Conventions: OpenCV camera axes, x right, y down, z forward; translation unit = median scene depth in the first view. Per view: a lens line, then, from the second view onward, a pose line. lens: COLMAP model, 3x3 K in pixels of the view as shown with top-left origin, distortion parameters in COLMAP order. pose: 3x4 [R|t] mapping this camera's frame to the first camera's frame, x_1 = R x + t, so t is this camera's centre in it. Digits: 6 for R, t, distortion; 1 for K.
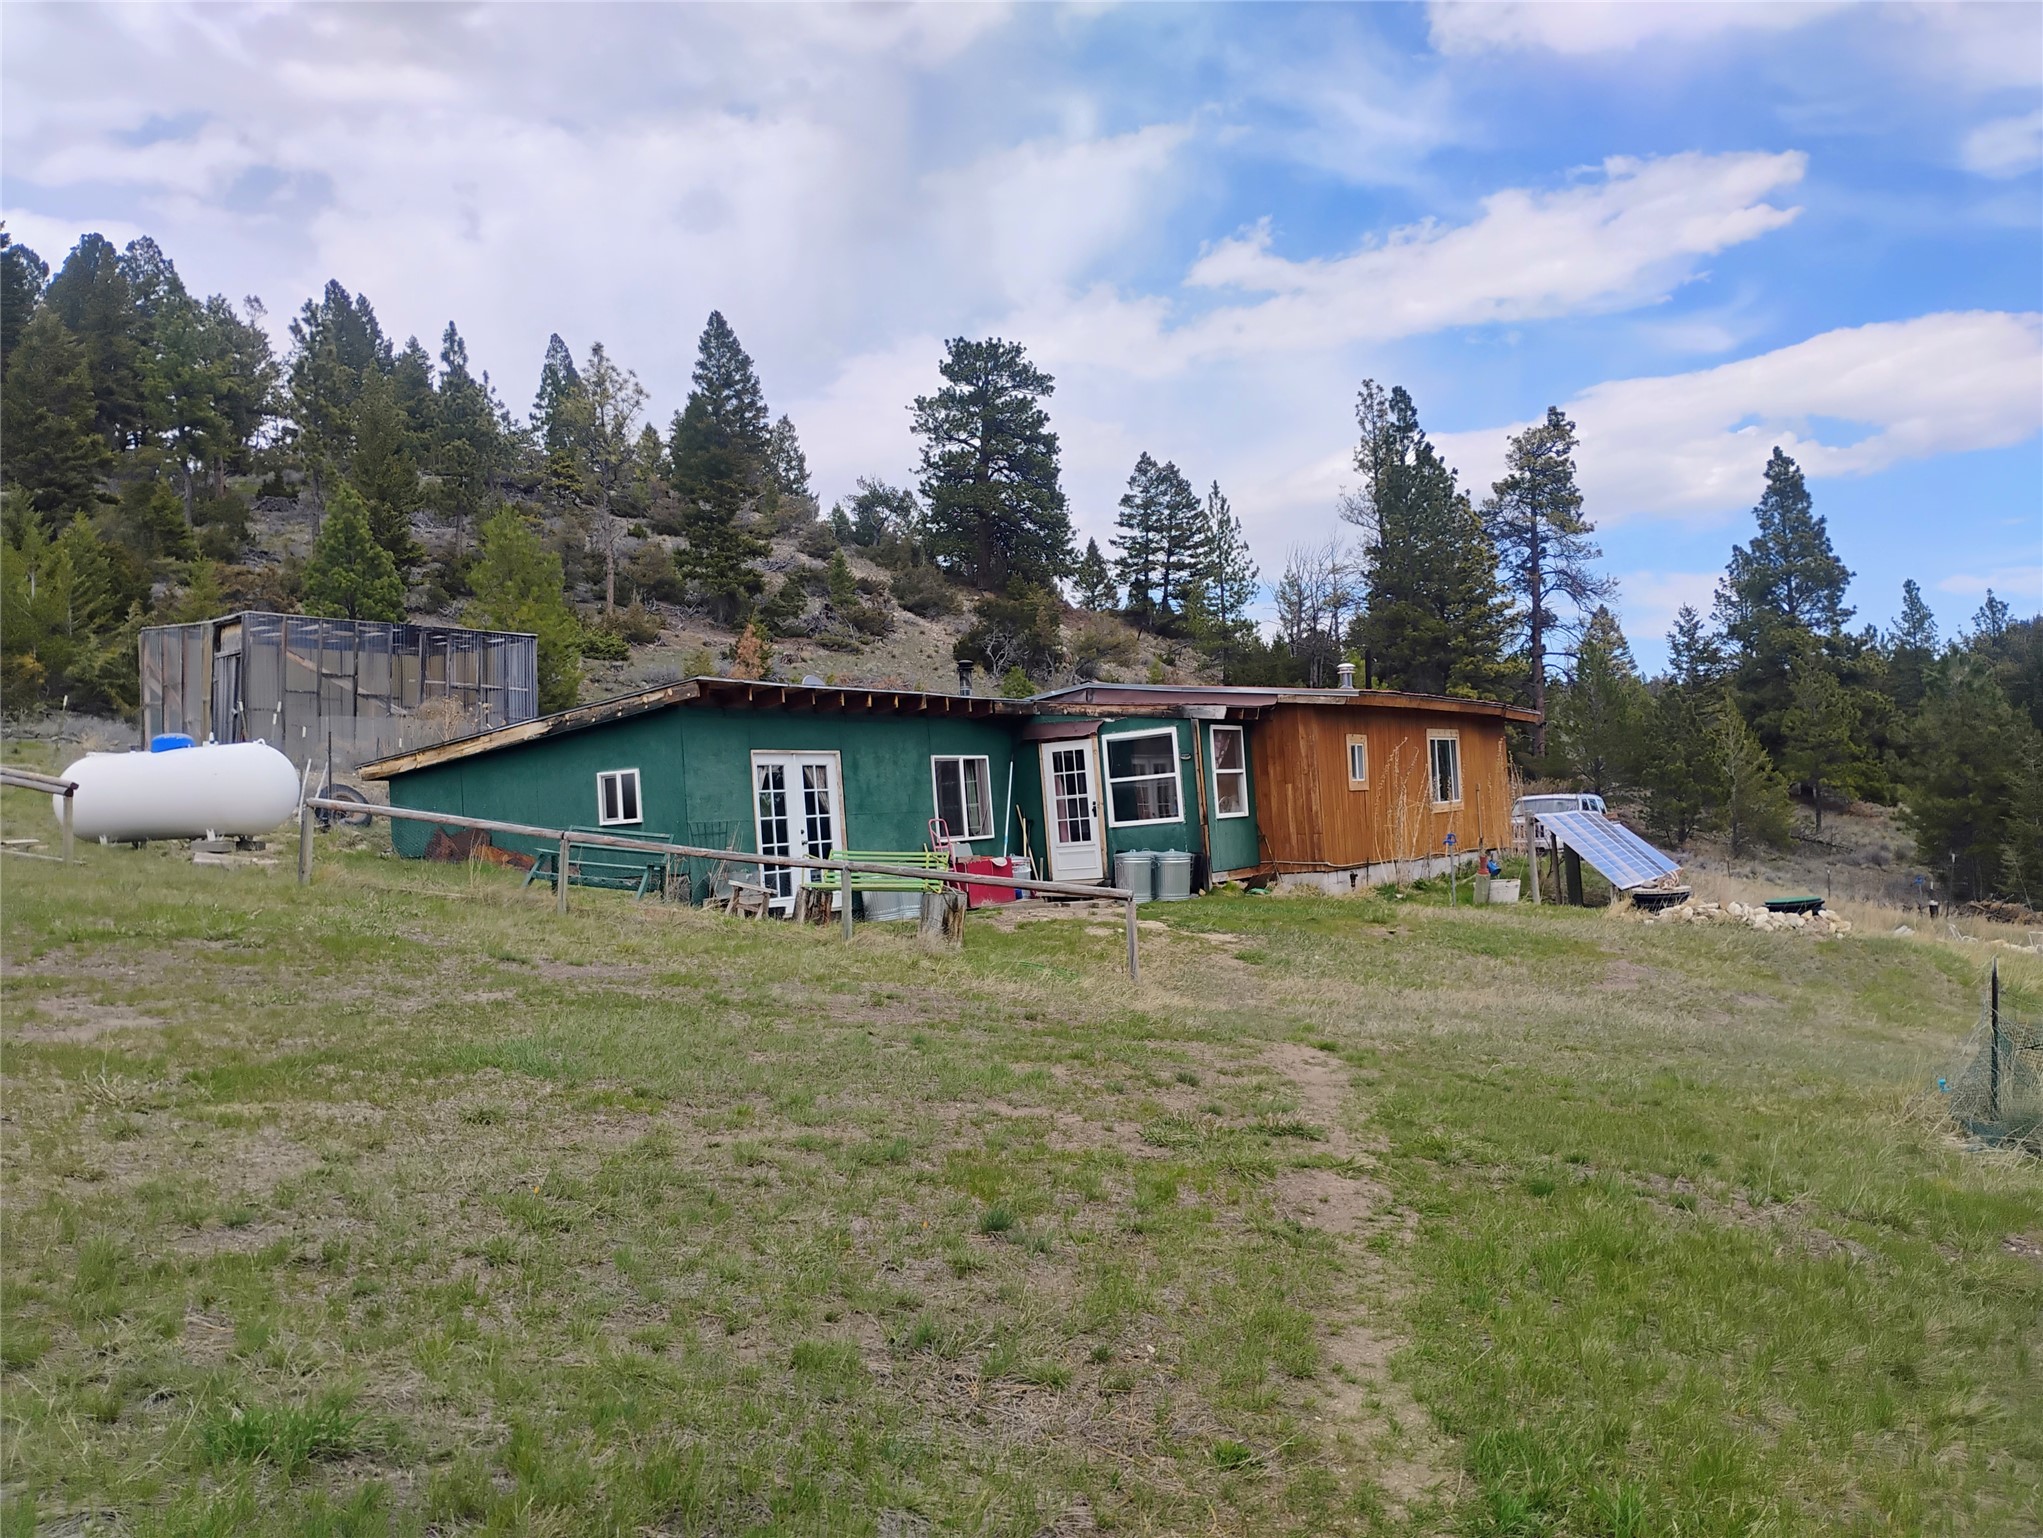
lens RADIAL K [[1697.4, 0, 1021.5], [0, 1697.4, 769.0], [0, 0, 1]] dist [0.061893, -0.053418]
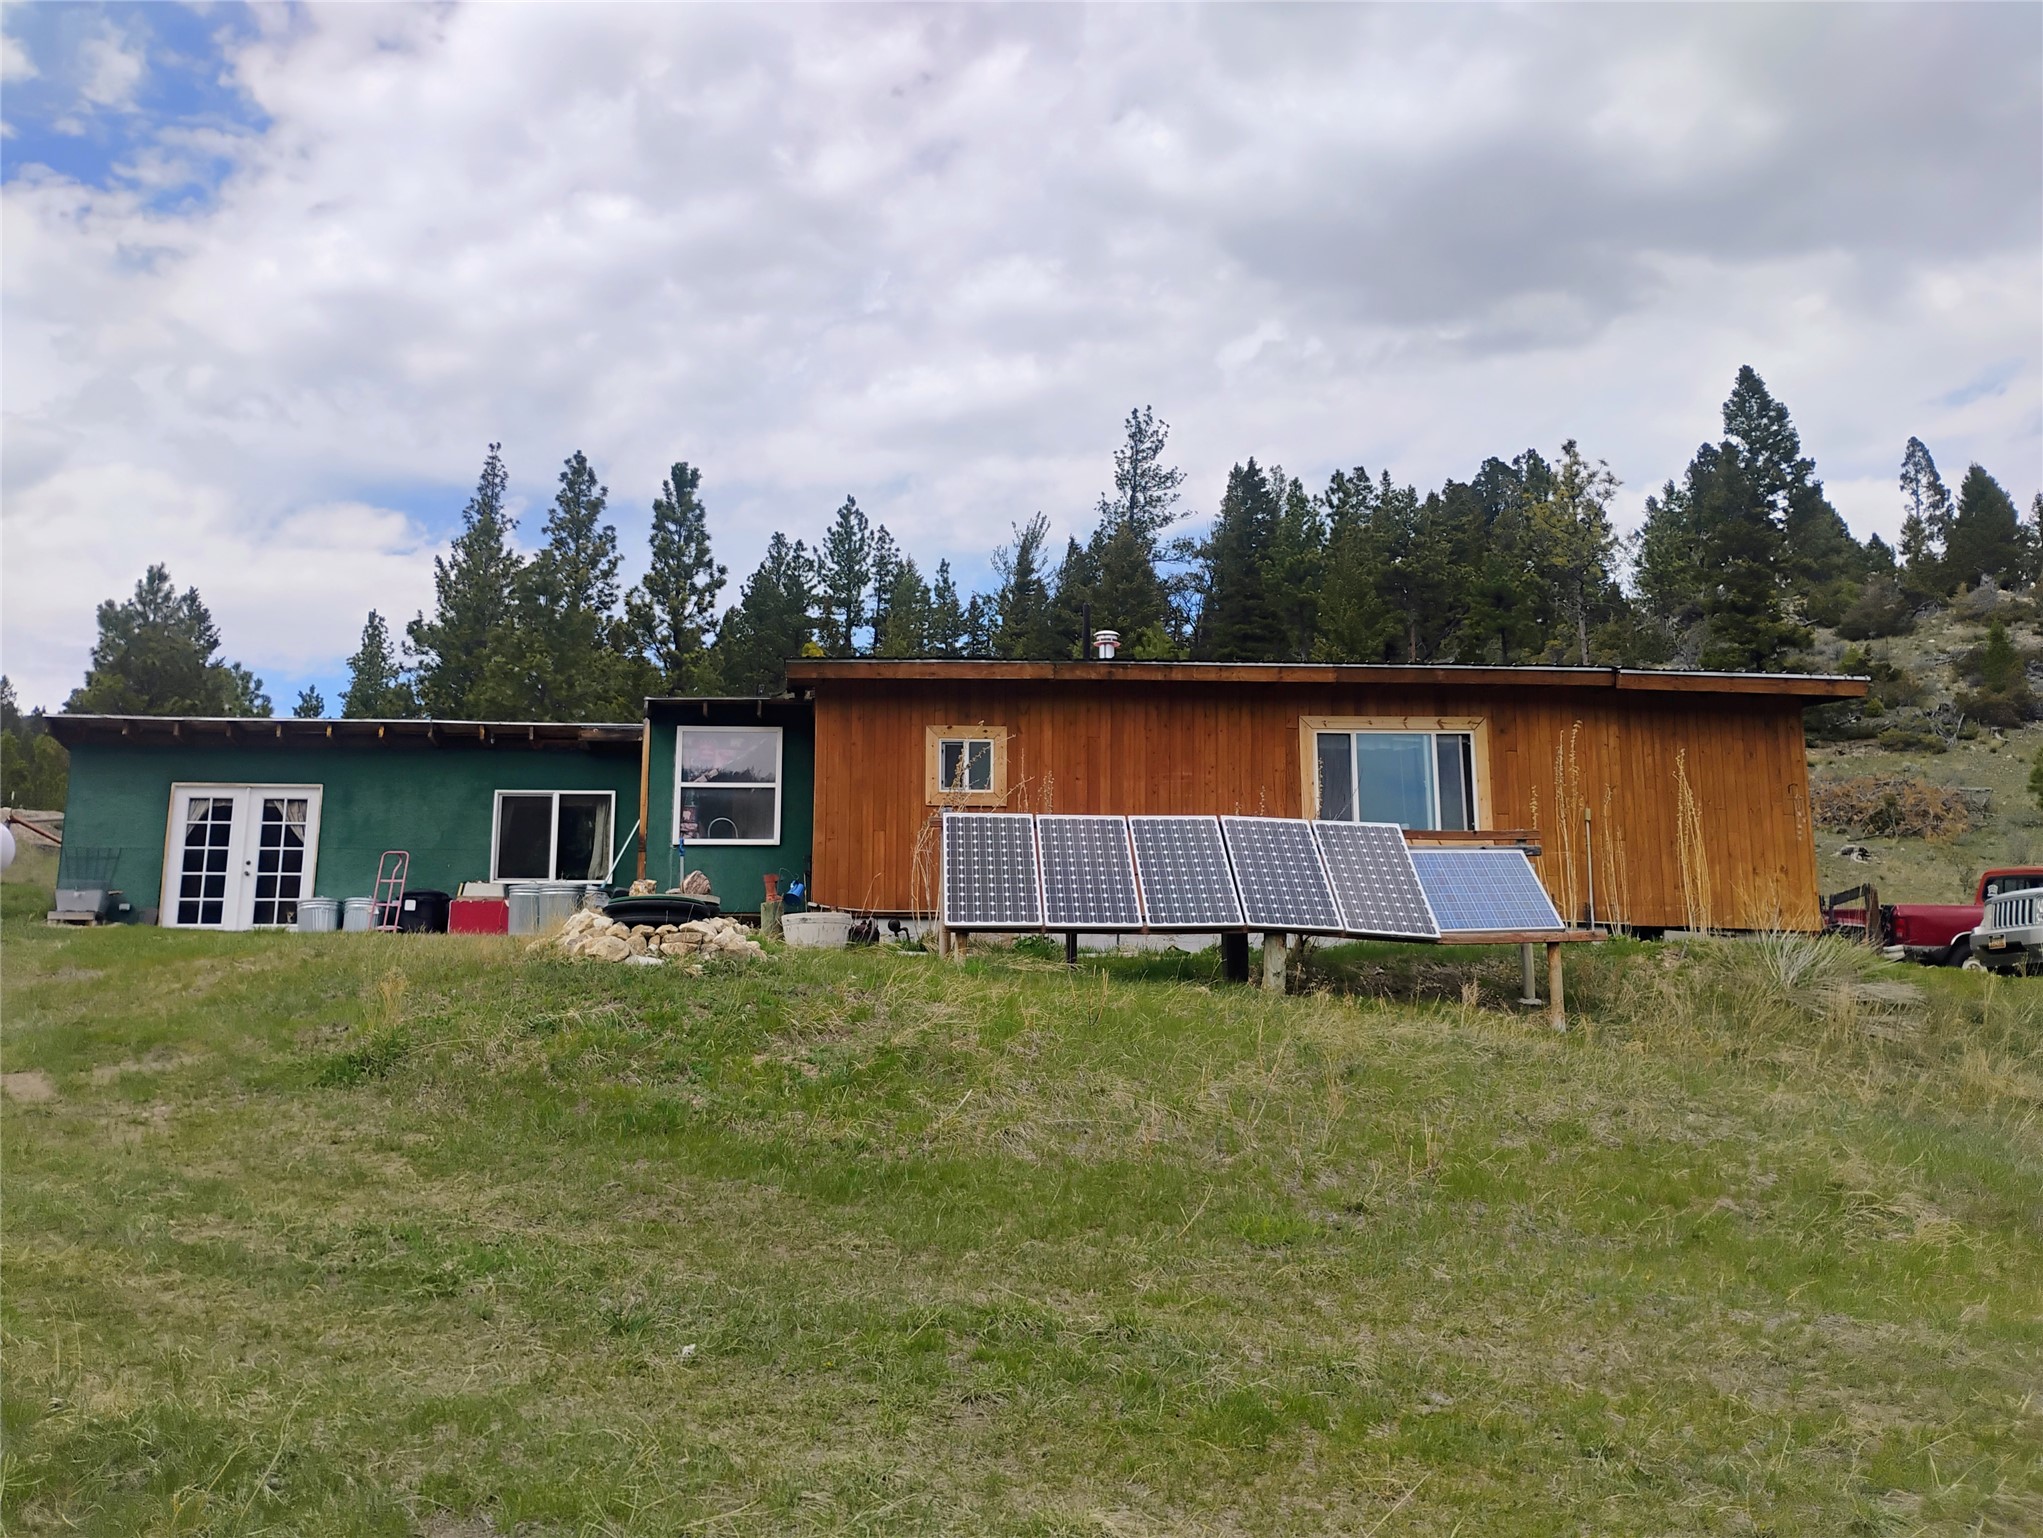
lens RADIAL K [[1697.4, 0, 1021.5], [0, 1697.4, 769.0], [0, 0, 1]] dist [0.061893, -0.053418]
pose [[0.565054, -0.091308, -0.819986, 0.264821], [-0.005710, 0.993401, -0.114552, 0.025995], [0.825034, 0.069410, 0.560803, 0.215738]]
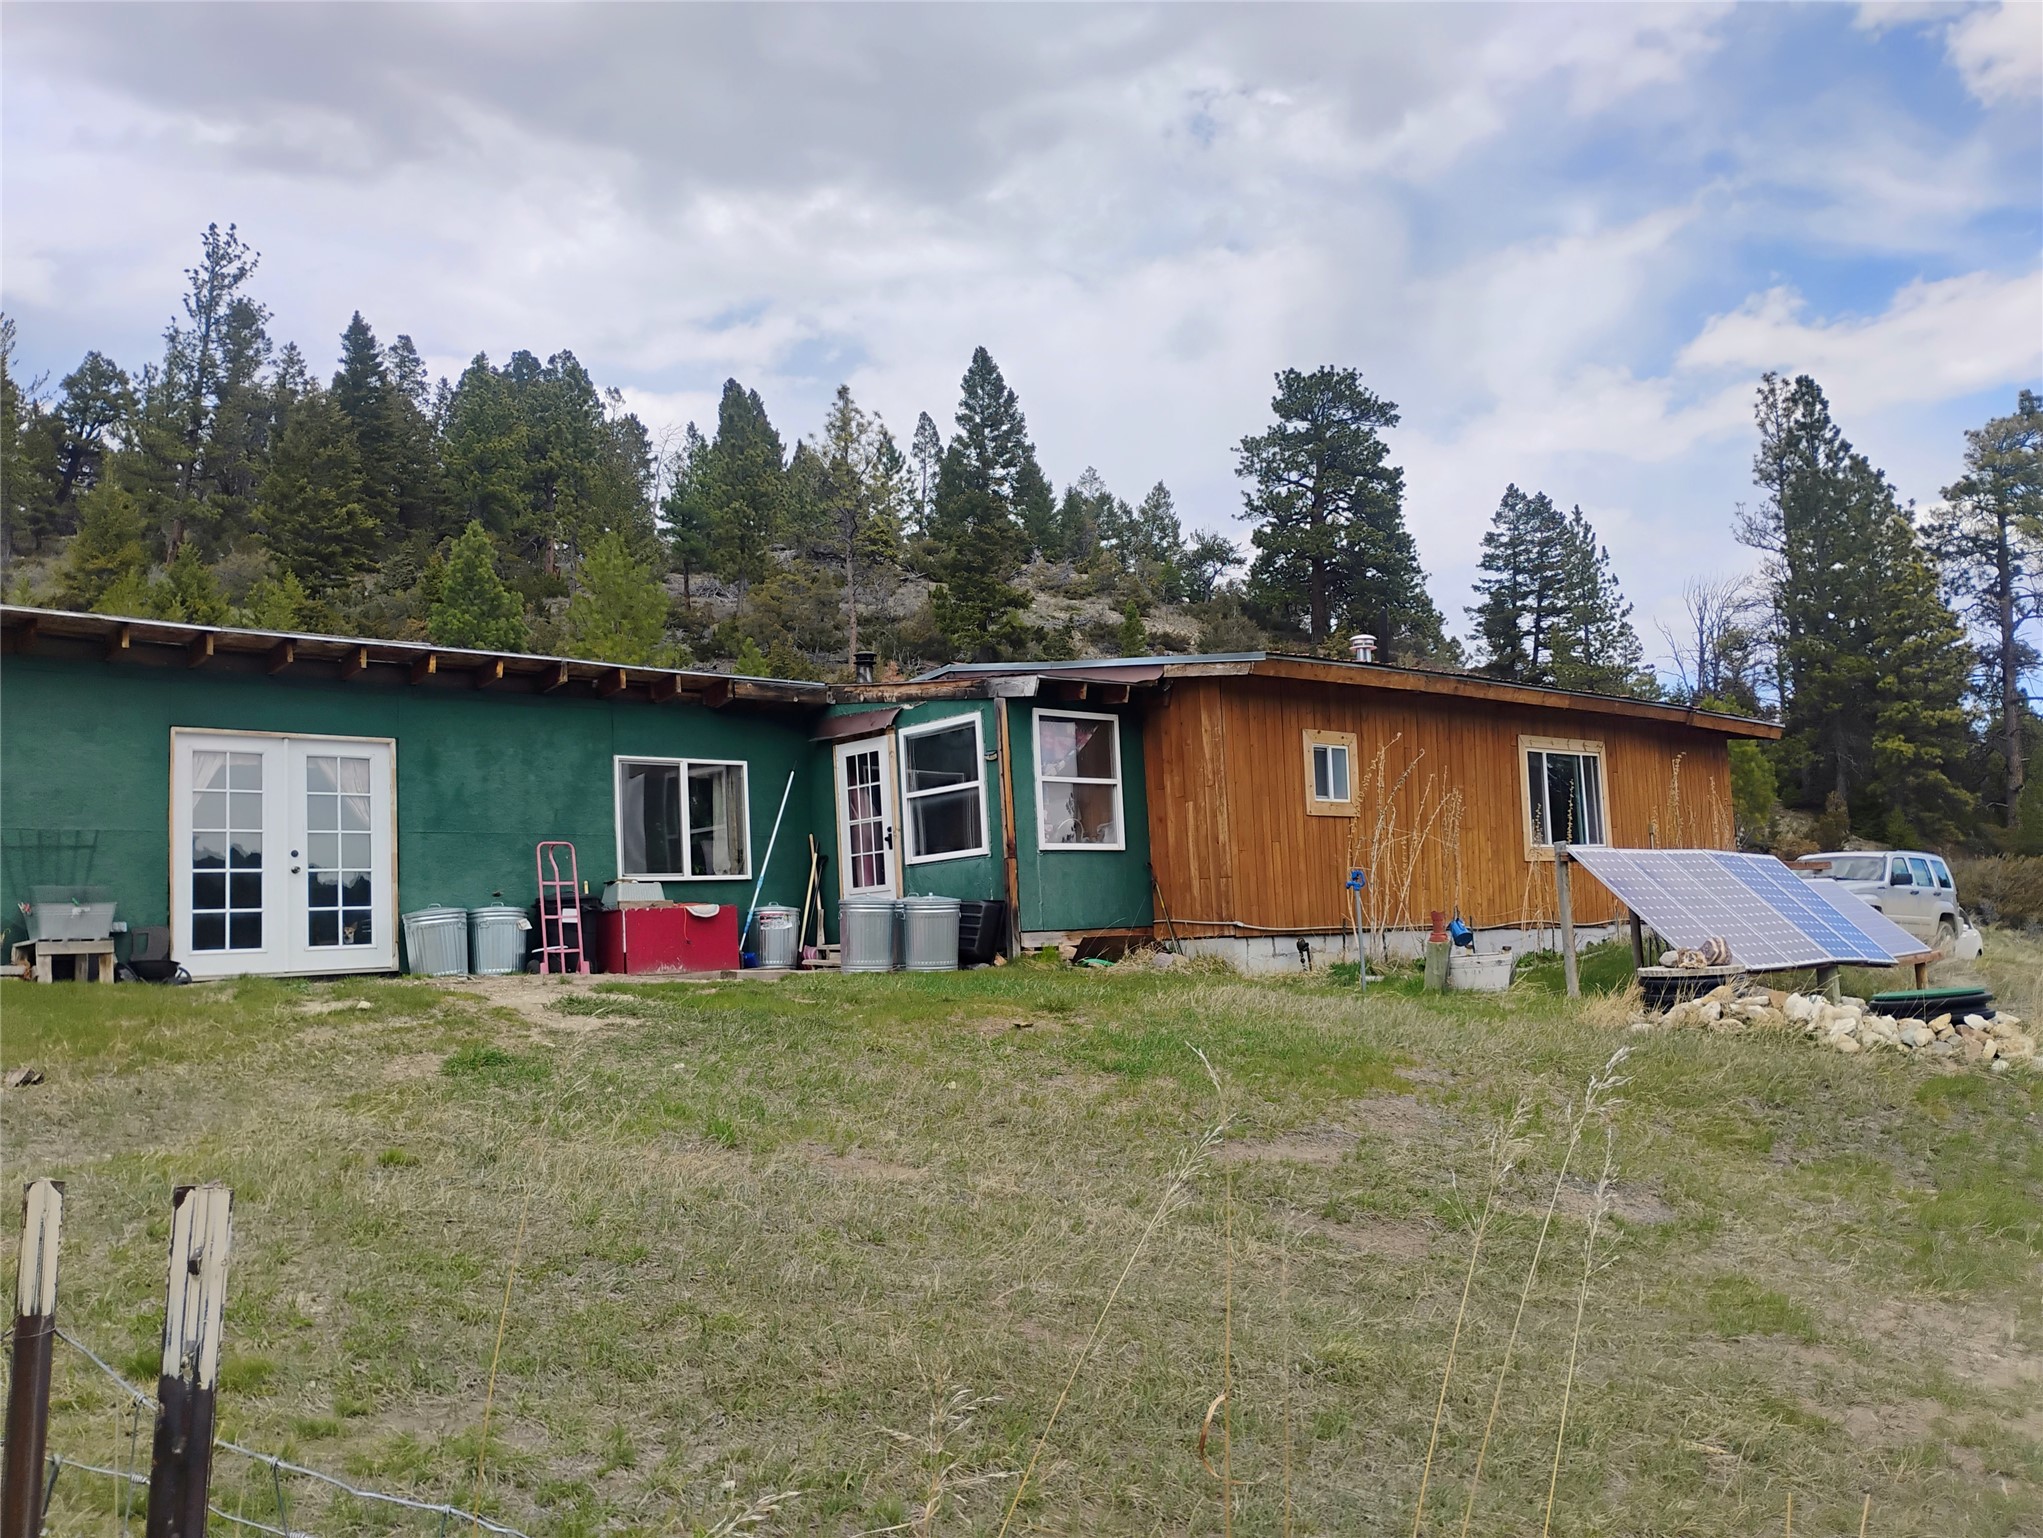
lens RADIAL K [[1697.4, 0, 1021.5], [0, 1697.4, 769.0], [0, 0, 1]] dist [0.061893, -0.053418]
pose [[0.959125, -0.010198, -0.282798, 0.091671], [-0.005376, 0.998513, -0.054240, 0.010469], [0.282931, 0.053543, 0.957645, 0.115161]]
